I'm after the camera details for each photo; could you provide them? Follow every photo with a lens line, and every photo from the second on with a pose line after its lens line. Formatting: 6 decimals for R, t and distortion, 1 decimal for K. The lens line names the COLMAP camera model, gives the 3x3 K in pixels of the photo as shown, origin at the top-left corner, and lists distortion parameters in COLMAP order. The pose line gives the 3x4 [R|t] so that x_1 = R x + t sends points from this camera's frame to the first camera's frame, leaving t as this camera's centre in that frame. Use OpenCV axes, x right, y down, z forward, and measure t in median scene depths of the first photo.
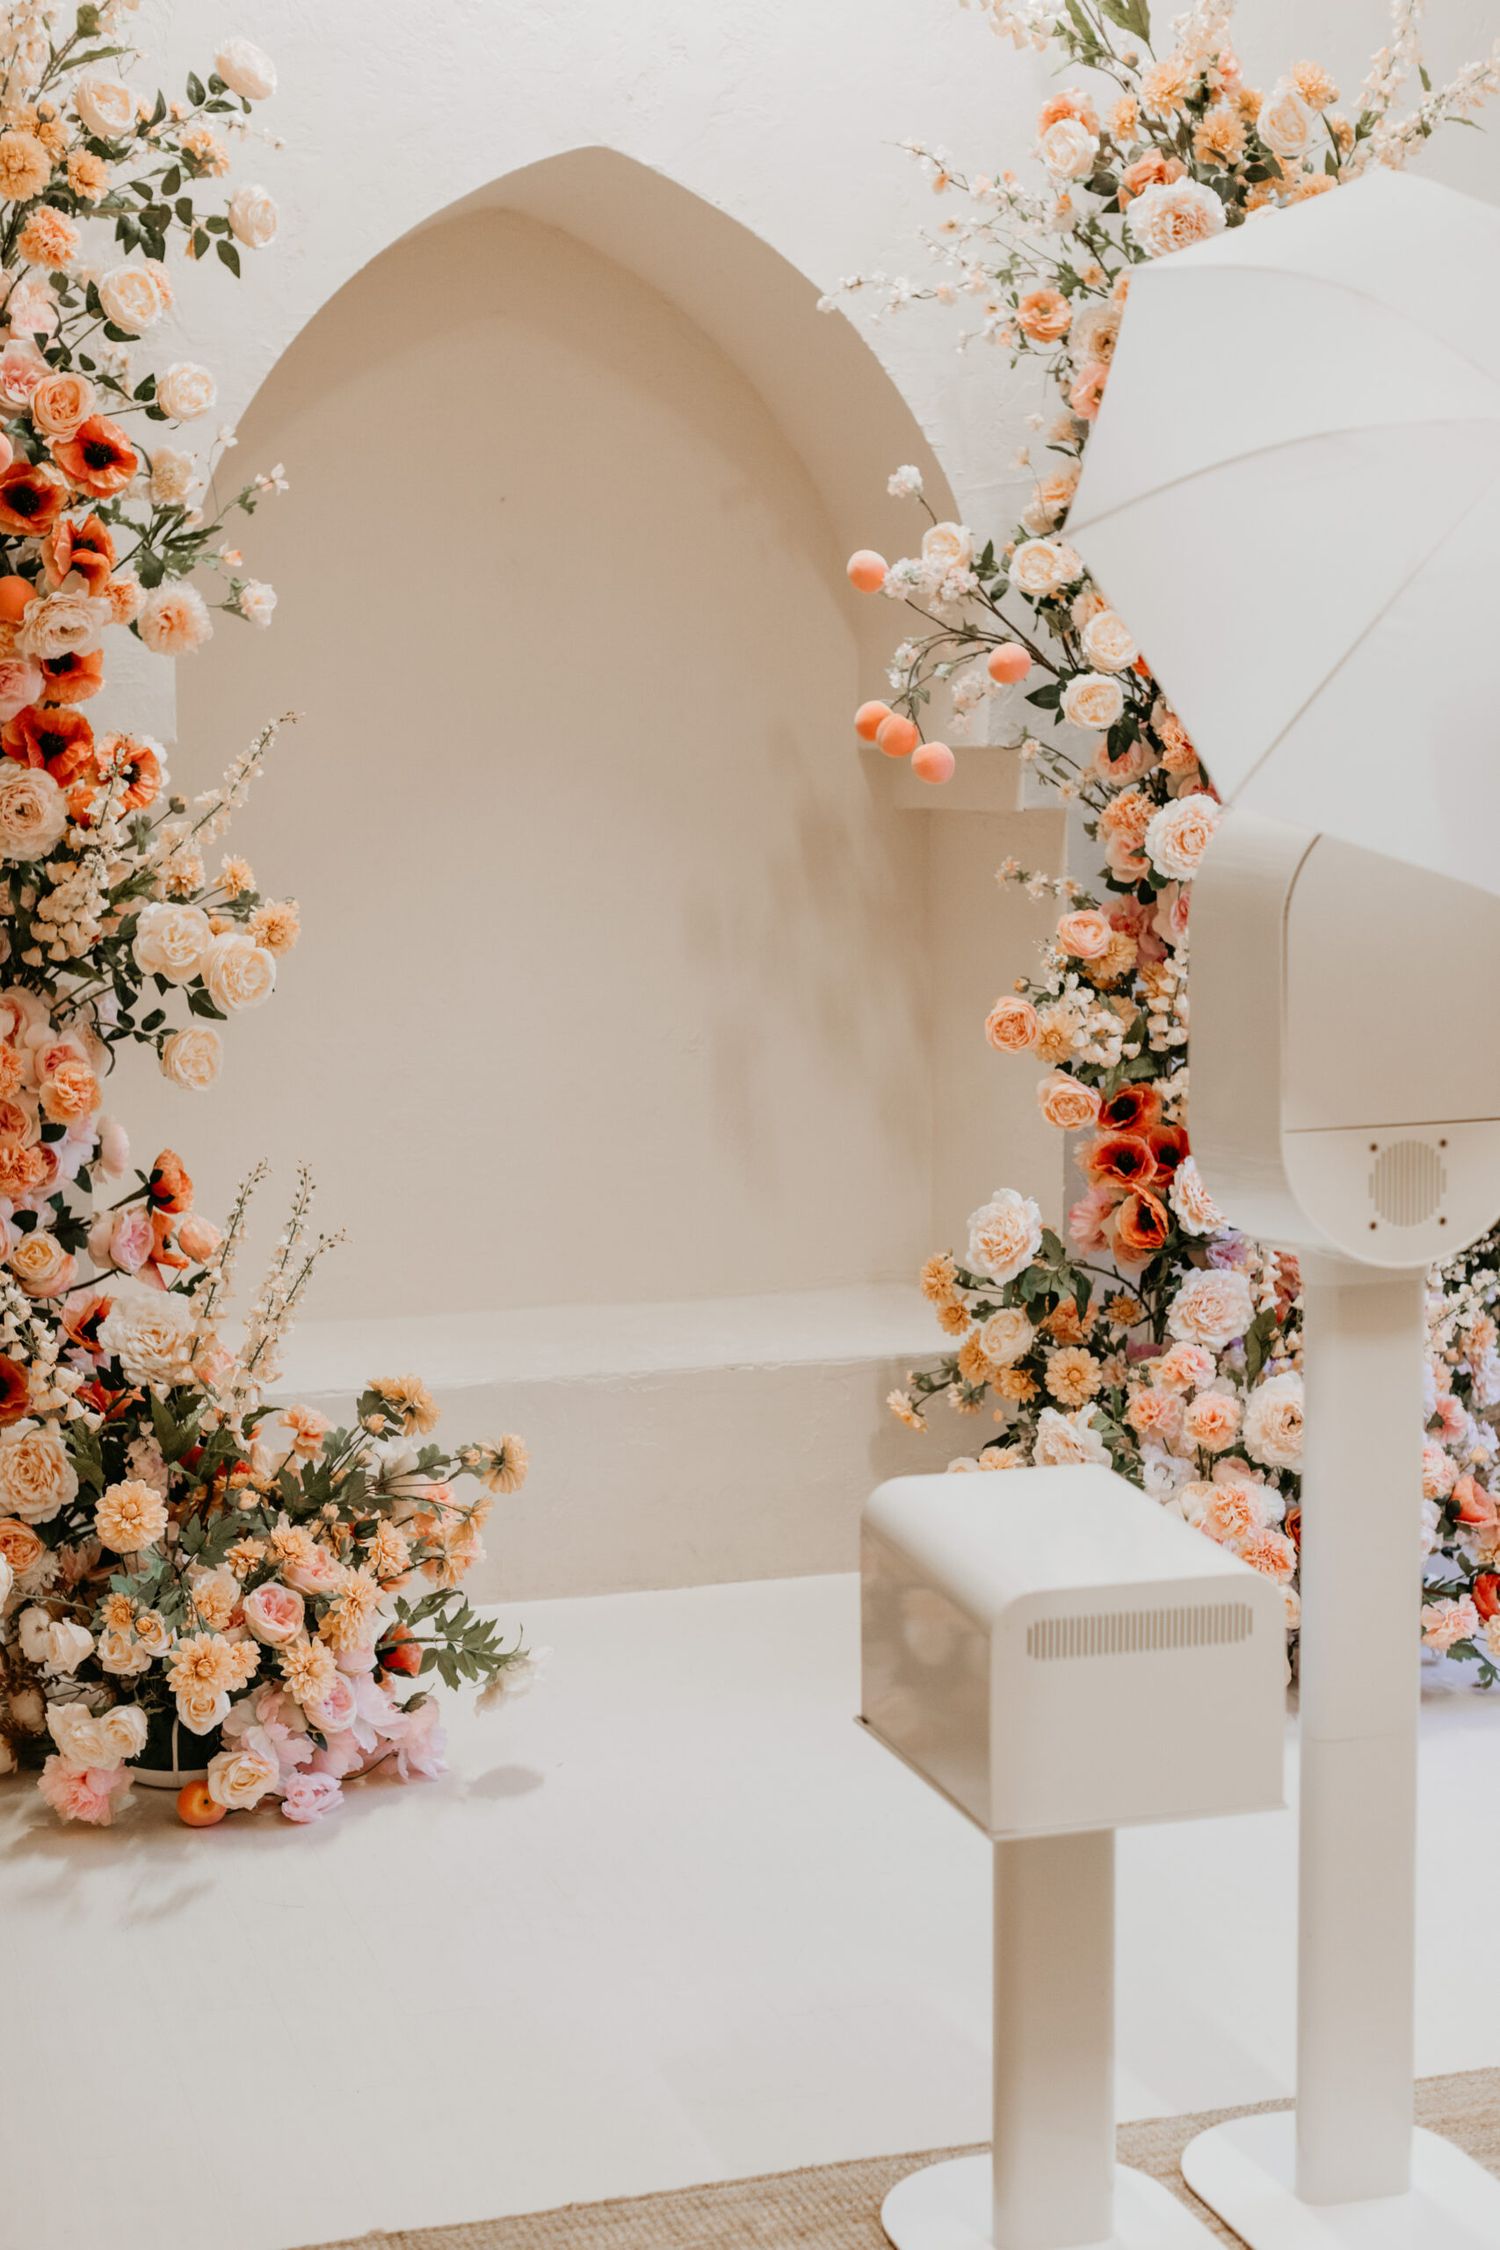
lens RADIAL K [[3250.0, 0, 750.0], [0, 3250.0, 1125.0], [0, 0, 1]] dist [0.013556, -0.045967]
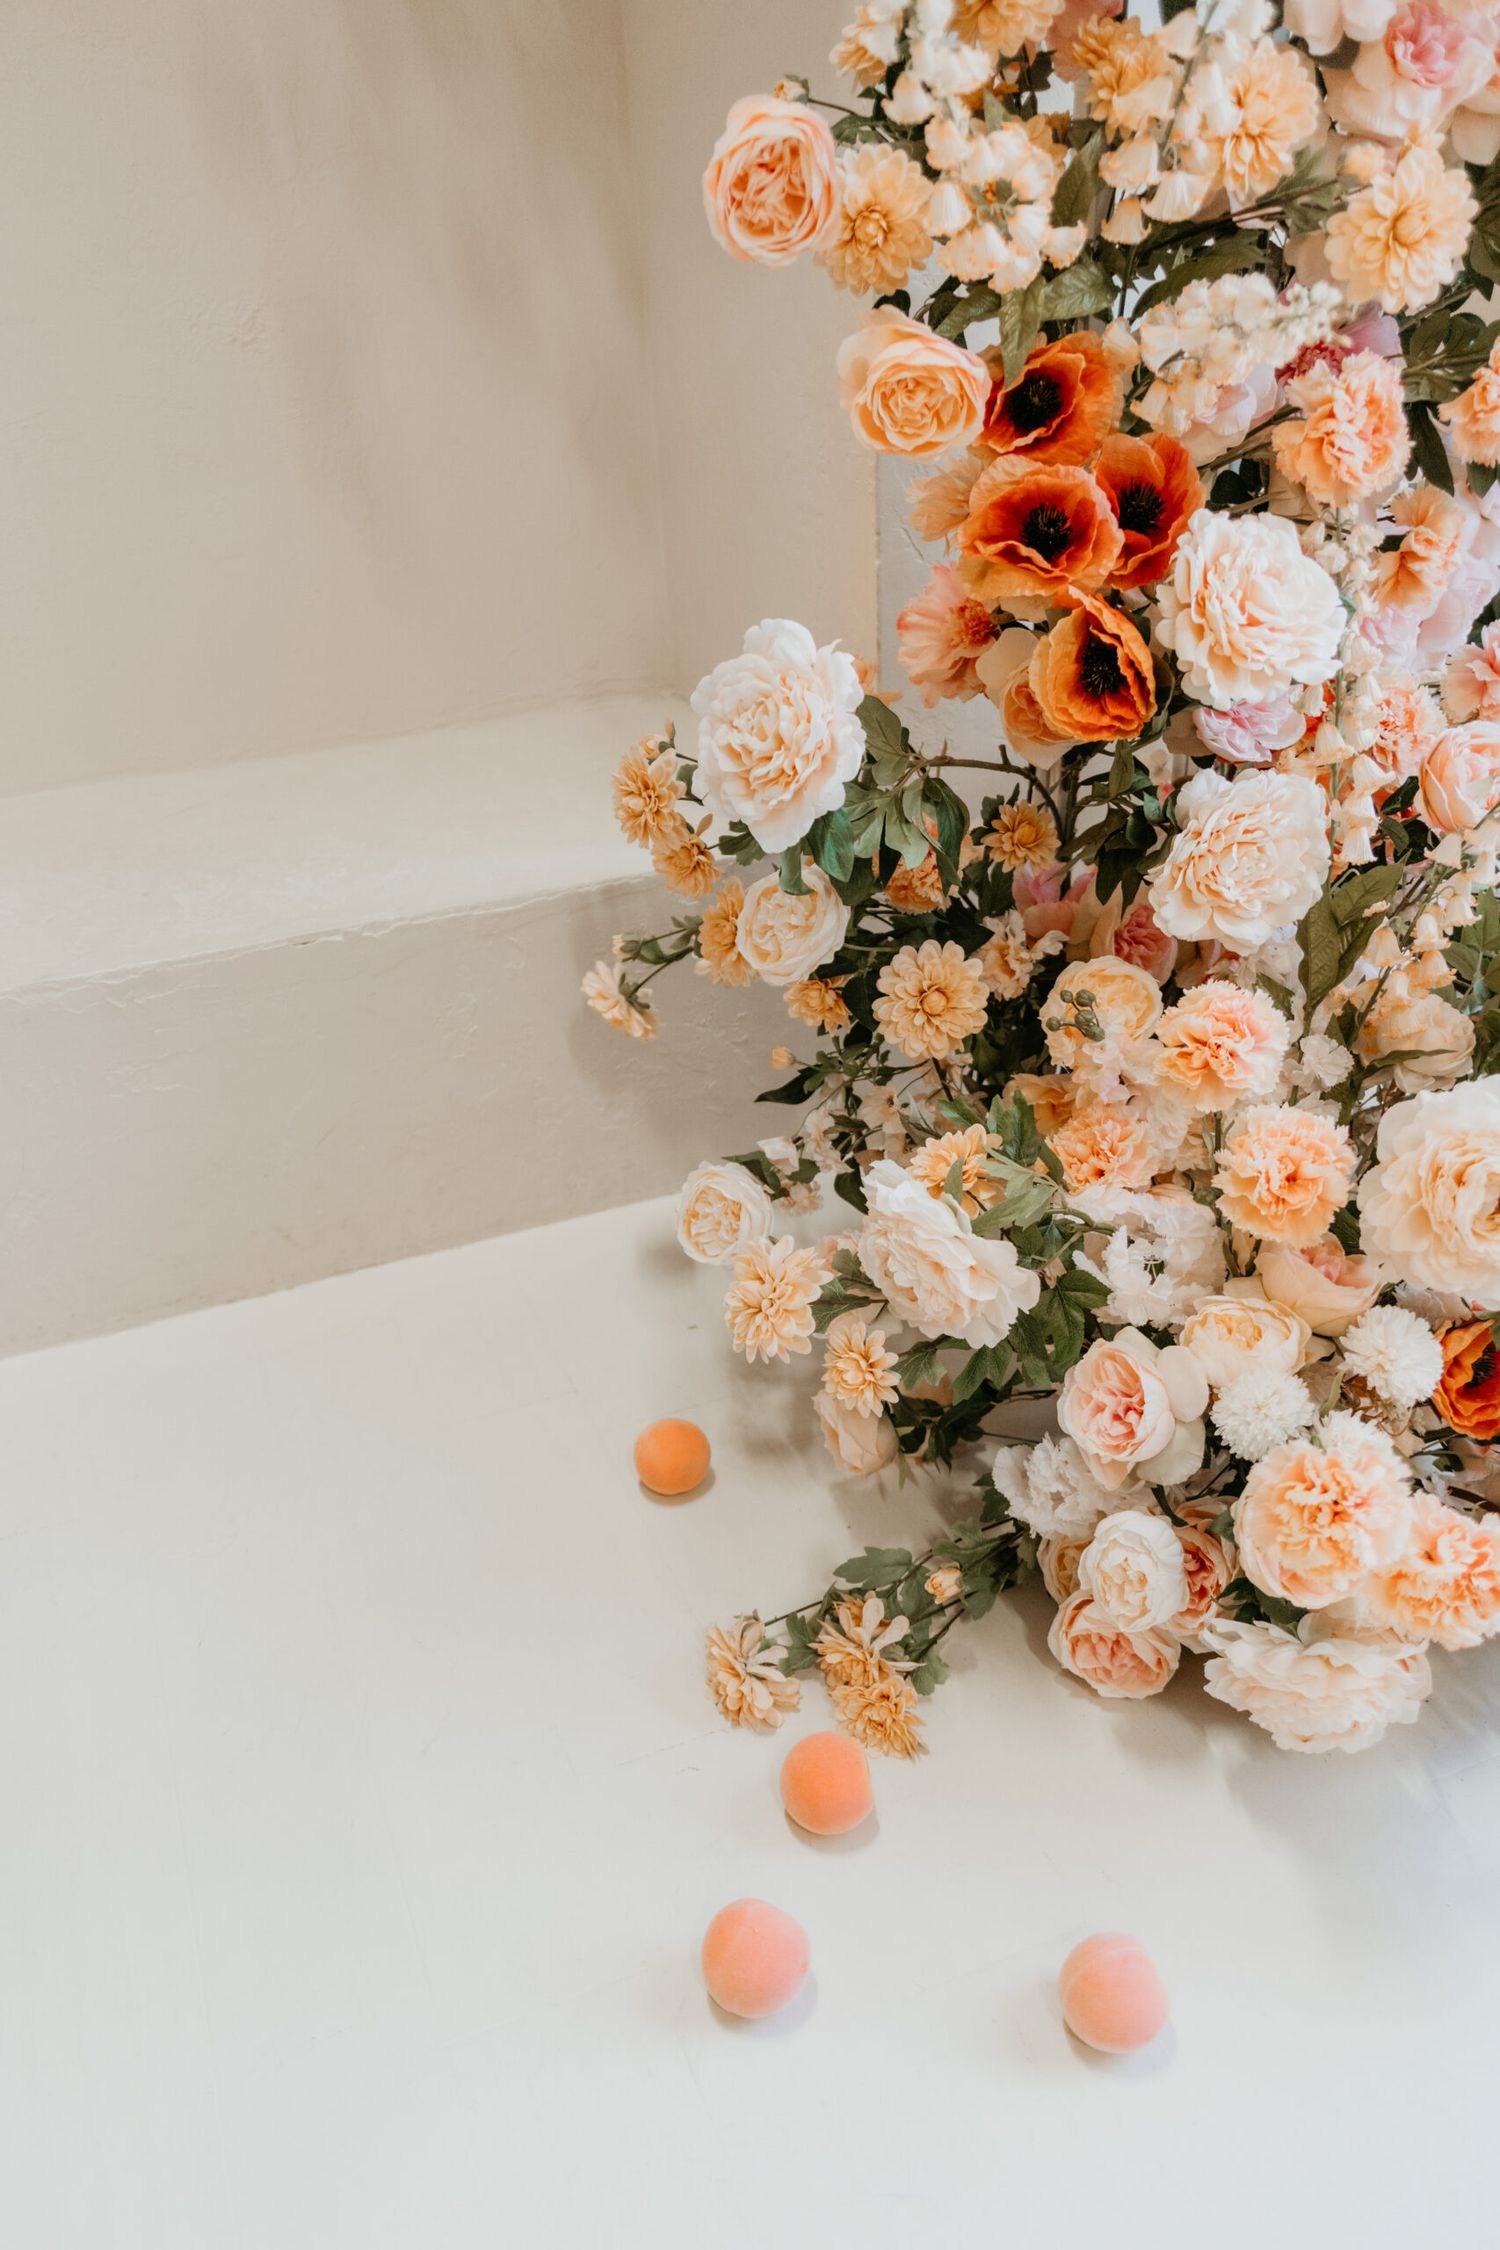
lens RADIAL K [[1799.5, 0, 740.9], [0, 1799.5, 1161.1], [0, 0, 1]] dist [-0.014669, -0.004872]
pose [[0.996552, -0.073587, 0.038336, 0.059169], [0.053720, 0.924325, 0.377806, -0.003627], [-0.063236, -0.374444, 0.925091, 0.745837]]
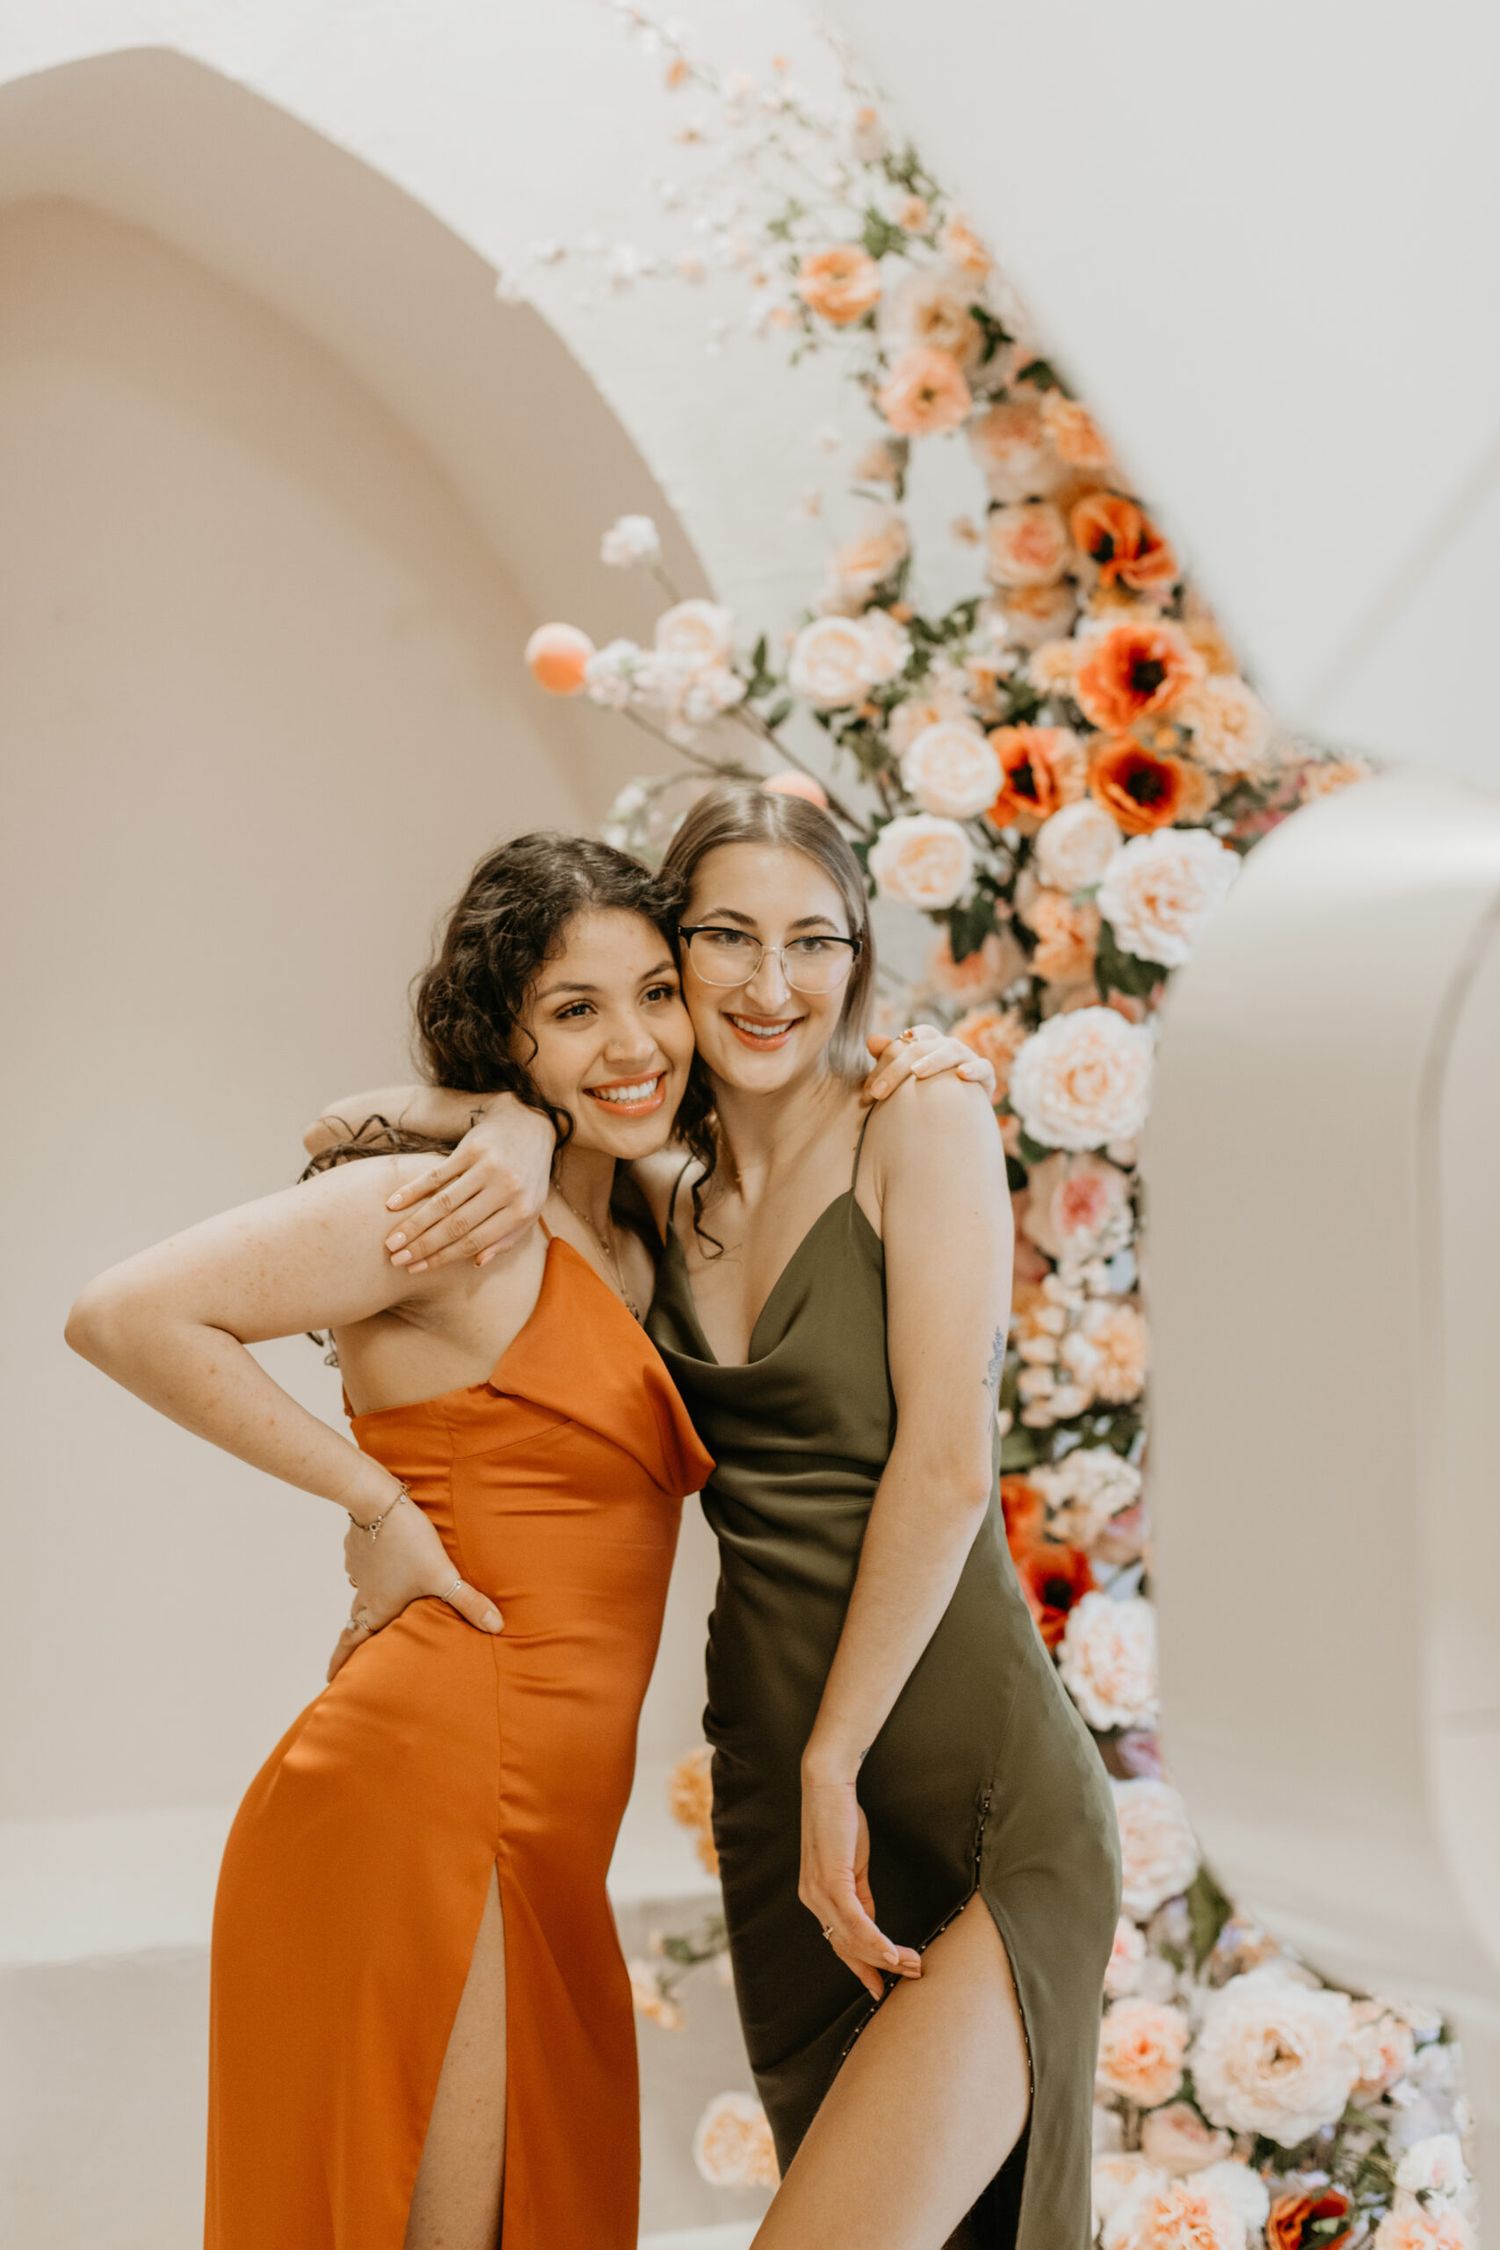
lens RADIAL K [[3250.0, 0, 750.0], [0, 3250.0, 1125.0], [0, 0, 1]] dist [0.013556, -0.045967]
pose [[0.999034, -0.005388, 0.043615, 0.043396], [0.009901, 0.994536, -0.103922, -0.015695], [-0.042817, 0.104254, 0.993629, 0.375461]]
